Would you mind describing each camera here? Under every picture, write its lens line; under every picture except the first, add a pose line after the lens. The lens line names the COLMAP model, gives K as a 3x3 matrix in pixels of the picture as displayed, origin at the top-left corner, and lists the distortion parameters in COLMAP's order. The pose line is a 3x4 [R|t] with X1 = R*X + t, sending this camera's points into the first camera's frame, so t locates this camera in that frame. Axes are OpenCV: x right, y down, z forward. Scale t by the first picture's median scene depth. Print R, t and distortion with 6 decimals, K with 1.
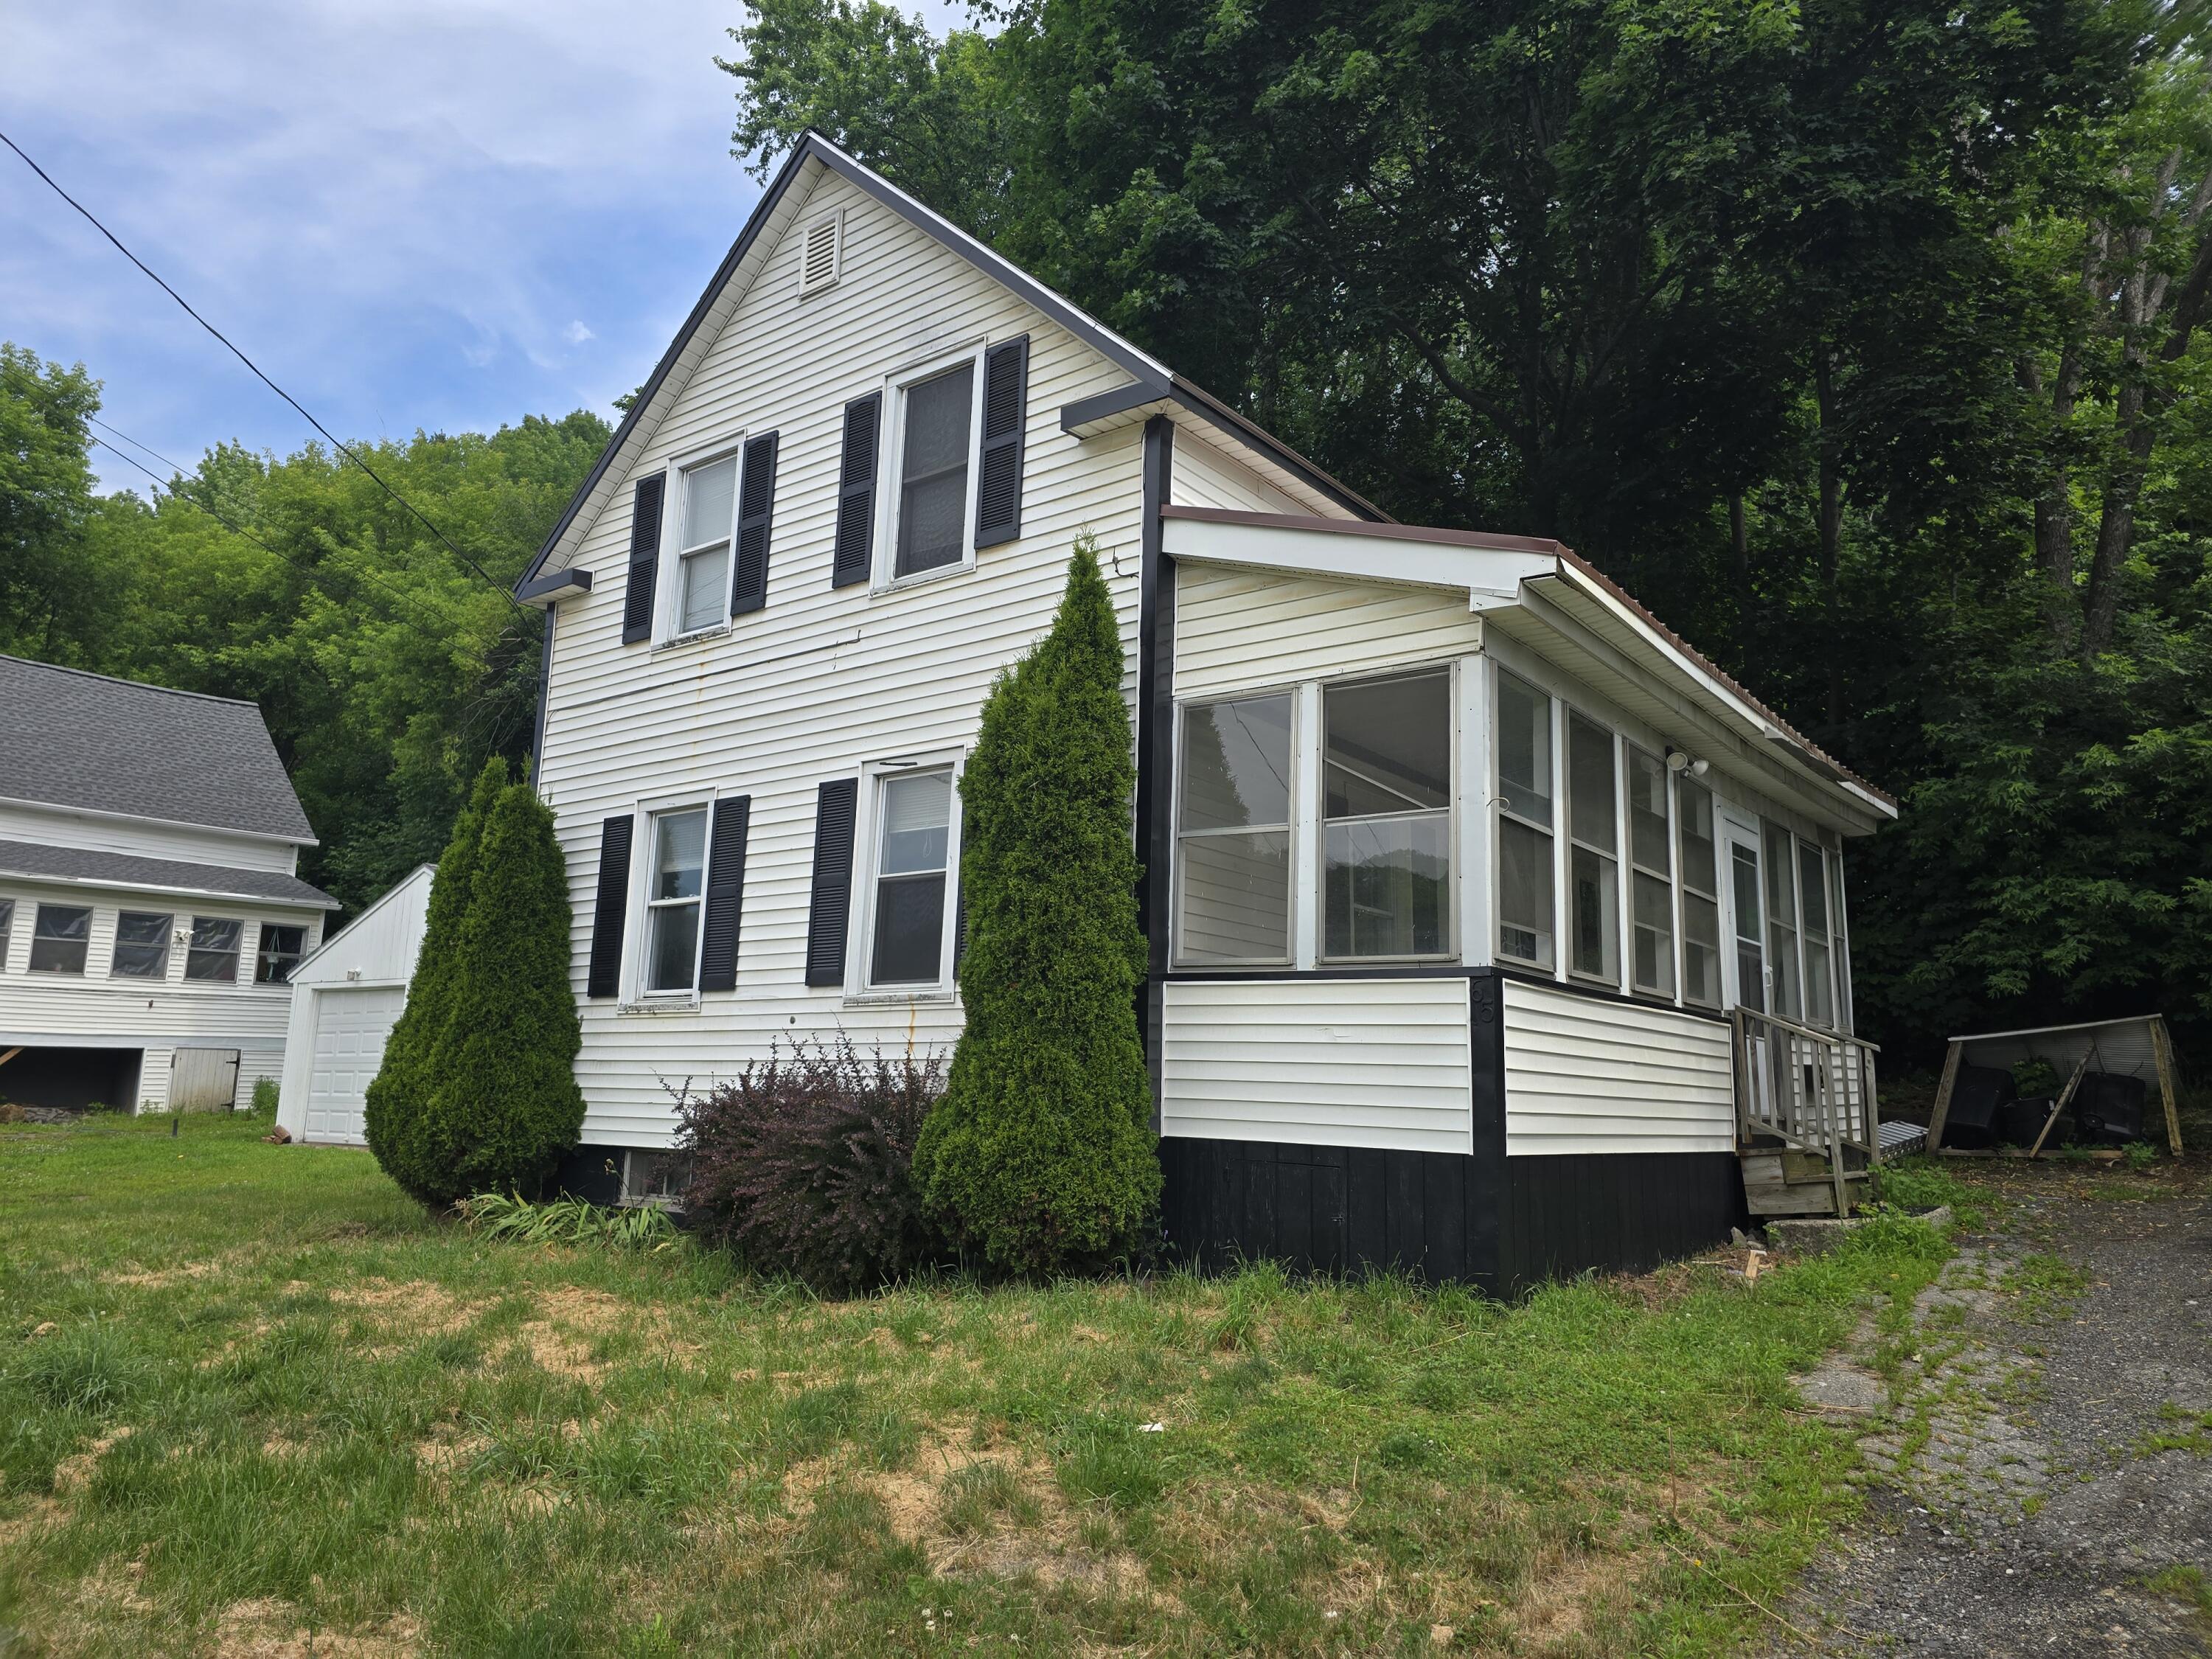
lens RADIAL K [[1487.5, 0, 1106.0], [0, 1487.5, 829.5], [0, 0, 1]] dist [0.071779, -0.000451]
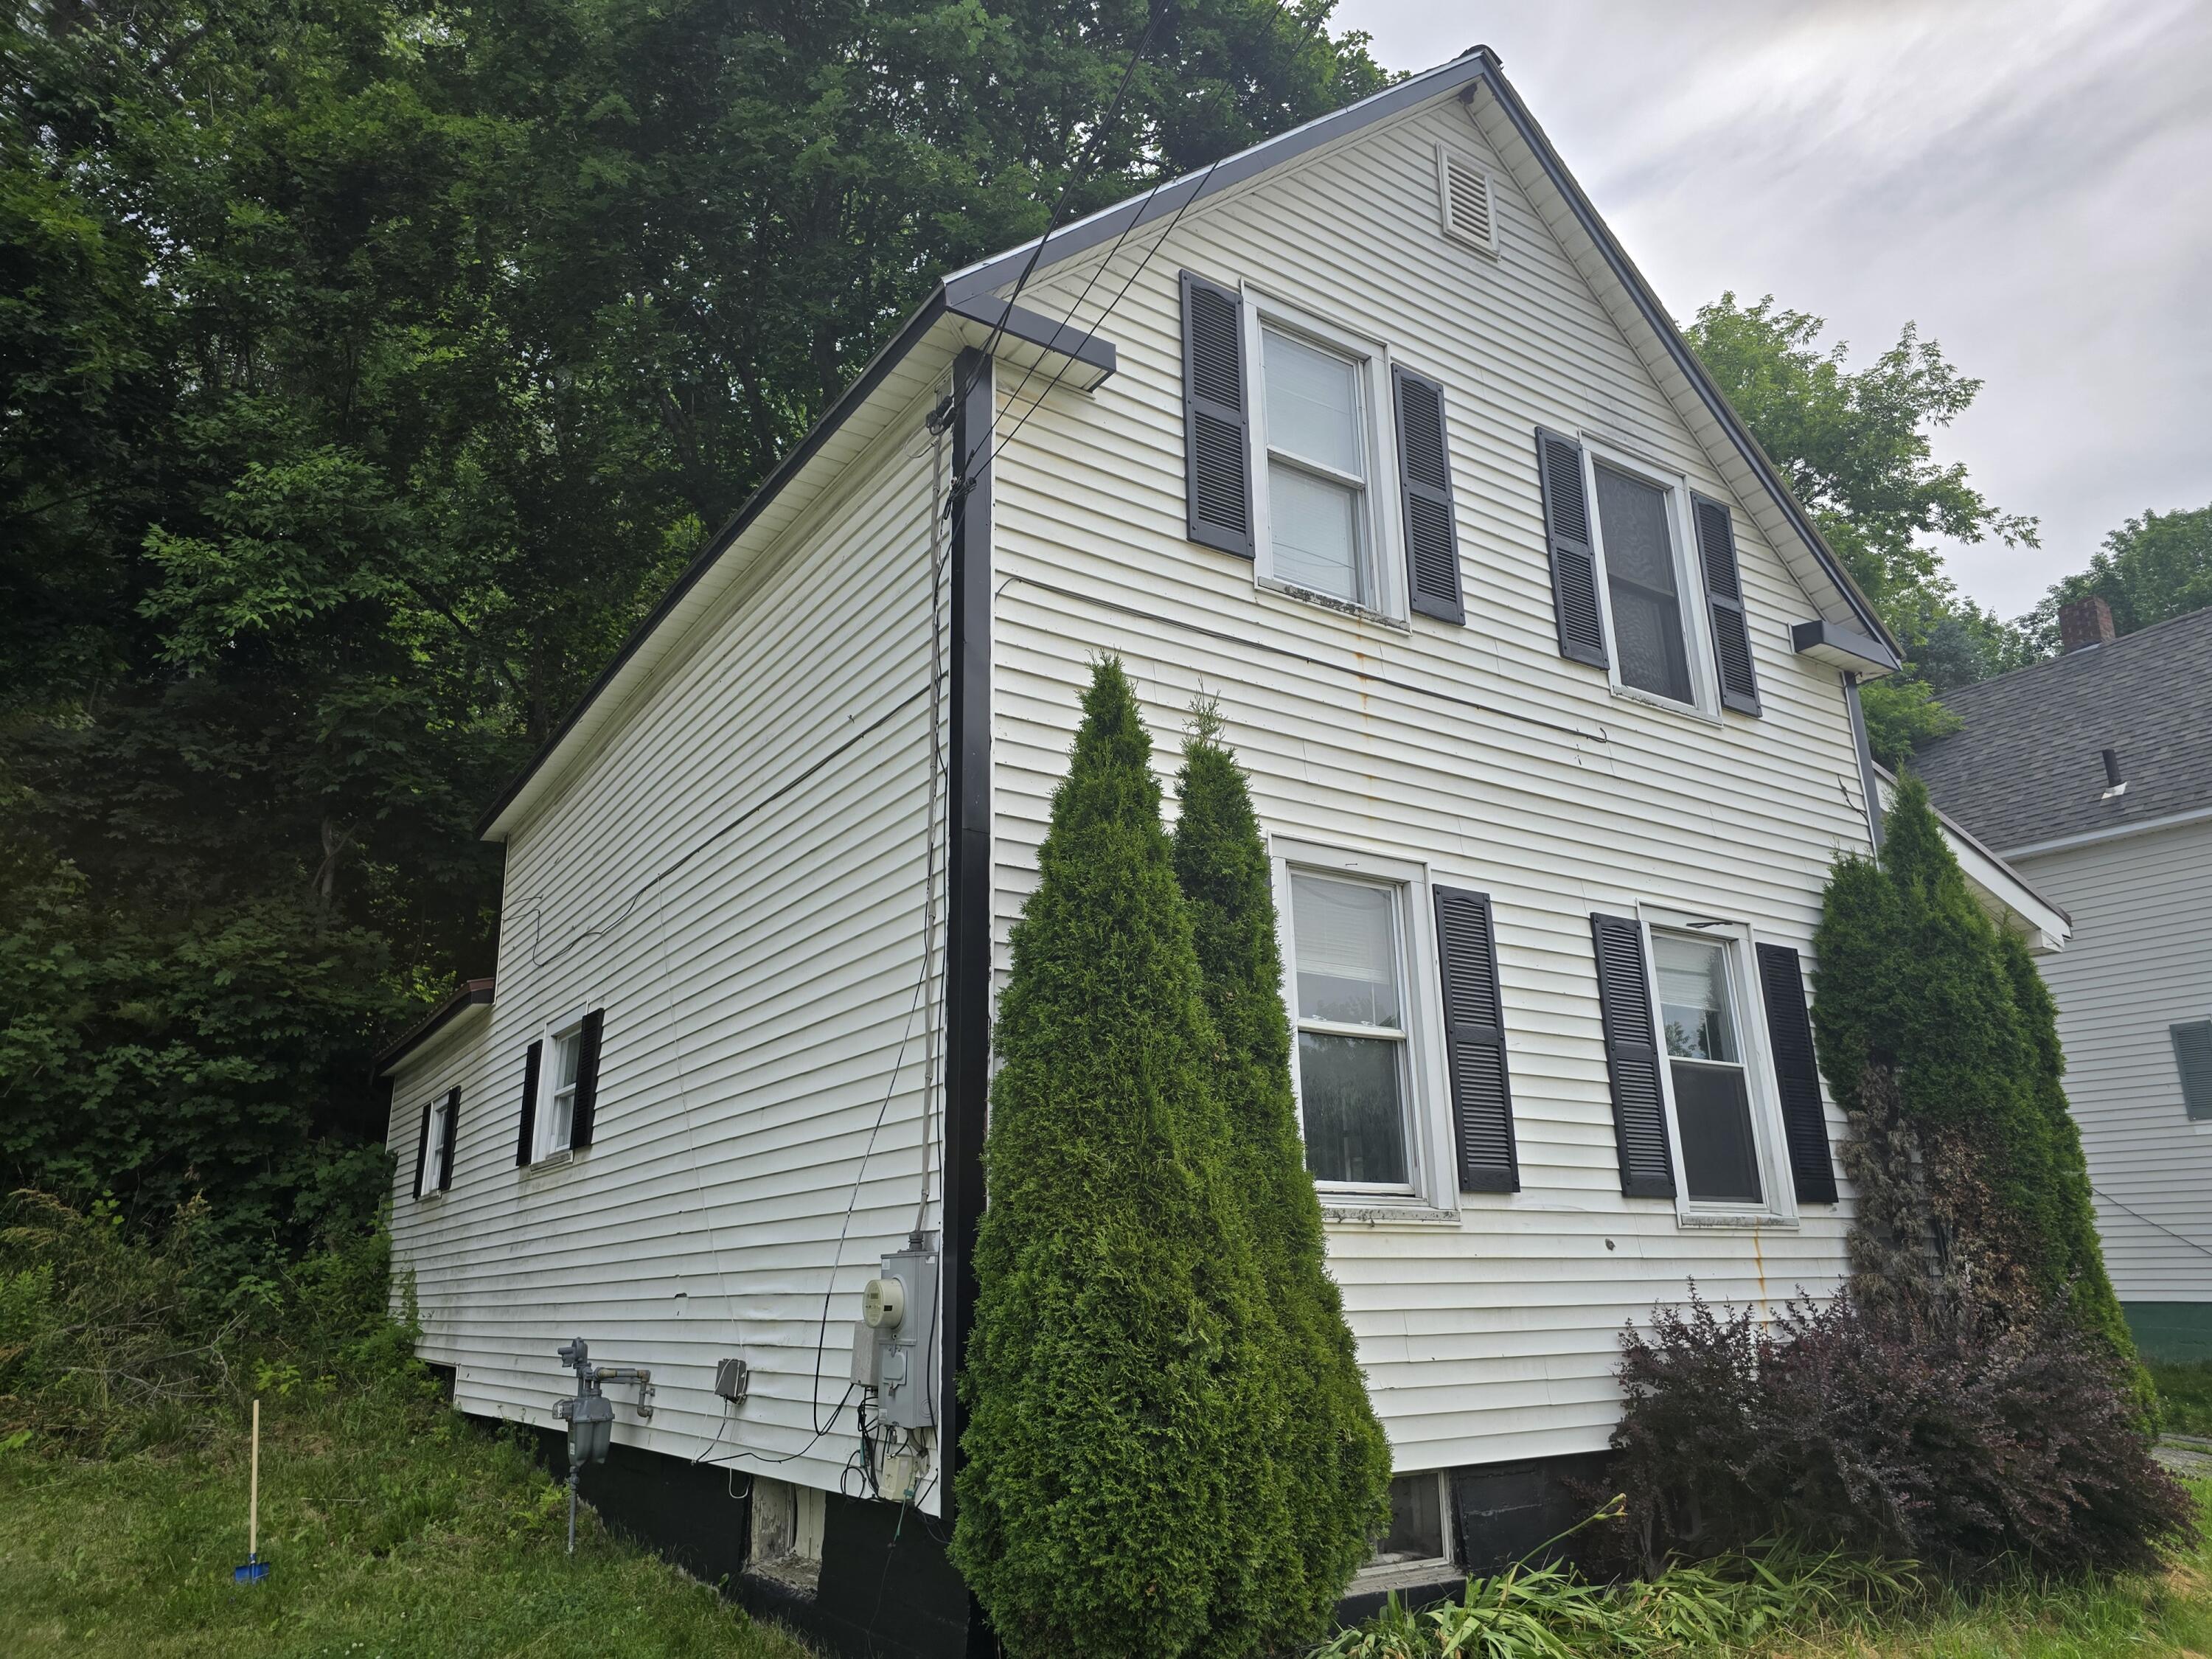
lens RADIAL K [[1487.5, 0, 1106.0], [0, 1487.5, 829.5], [0, 0, 1]] dist [0.071779, -0.000451]
pose [[0.312995, 0.237013, 0.919706, -0.941987], [-0.152828, 0.968311, -0.197528, 0.110436], [-0.937378, -0.078732, 0.339298, 0.959820]]
